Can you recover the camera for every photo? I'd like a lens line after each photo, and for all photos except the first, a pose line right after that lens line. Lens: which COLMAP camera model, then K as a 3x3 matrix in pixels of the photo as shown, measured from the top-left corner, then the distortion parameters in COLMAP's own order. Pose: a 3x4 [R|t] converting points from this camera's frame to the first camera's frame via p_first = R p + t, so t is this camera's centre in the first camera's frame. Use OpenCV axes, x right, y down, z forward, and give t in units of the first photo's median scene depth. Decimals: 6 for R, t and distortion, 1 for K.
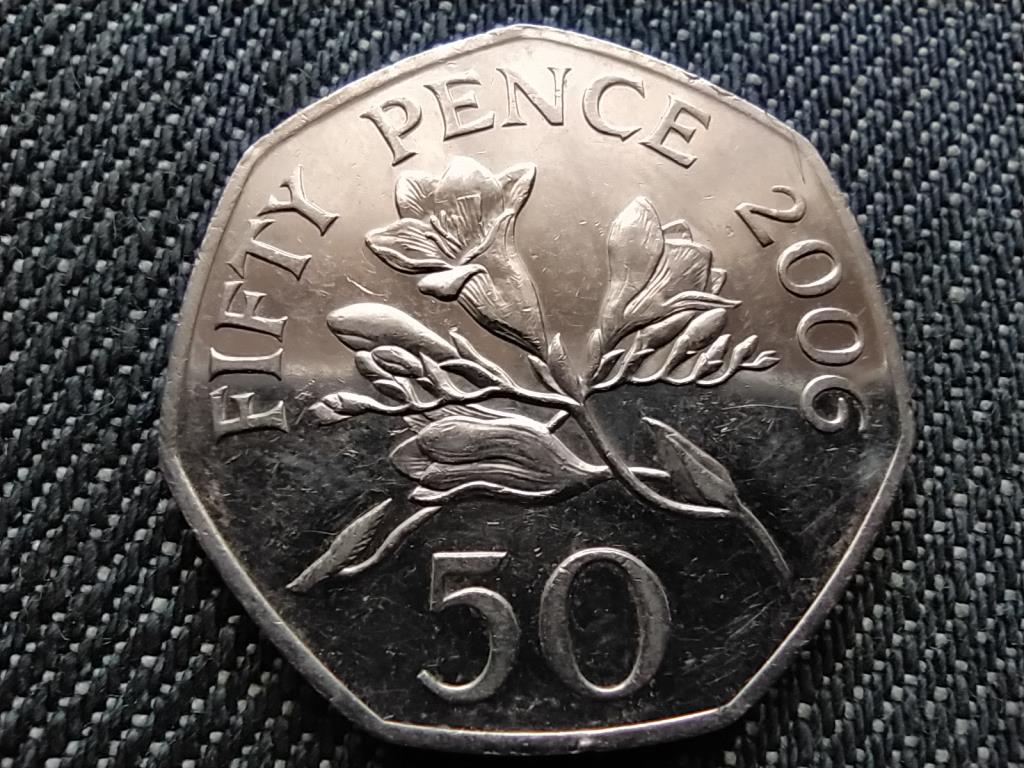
lens RADIAL K [[862.2, 0, 514.4], [0, 862.2, 442.6], [0, 0, 1]] dist [0.015040, -0.093964]
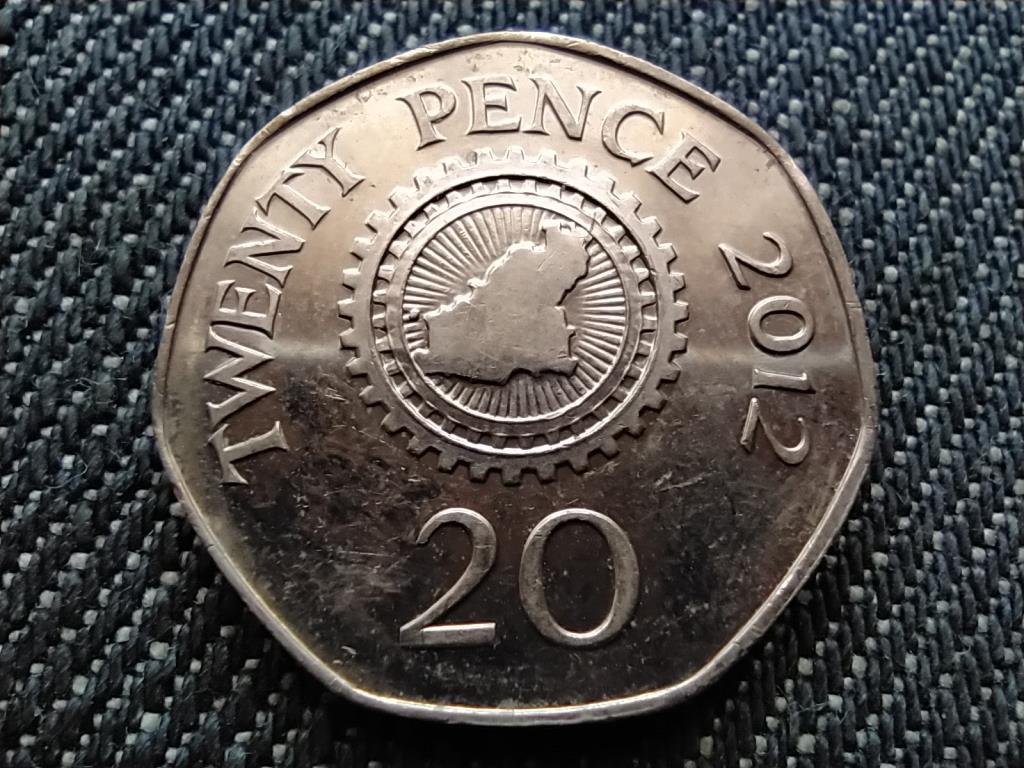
lens RADIAL K [[862.2, 0, 504.9], [0, 862.2, 439.5], [0, 0, 1]] dist [0.015040, -0.093964]
pose [[0.999326, -0.036158, -0.006377, -0.059560], [0.036046, 0.999208, -0.016848, -0.045721], [0.006981, 0.016607, 0.999838, 0.176728]]
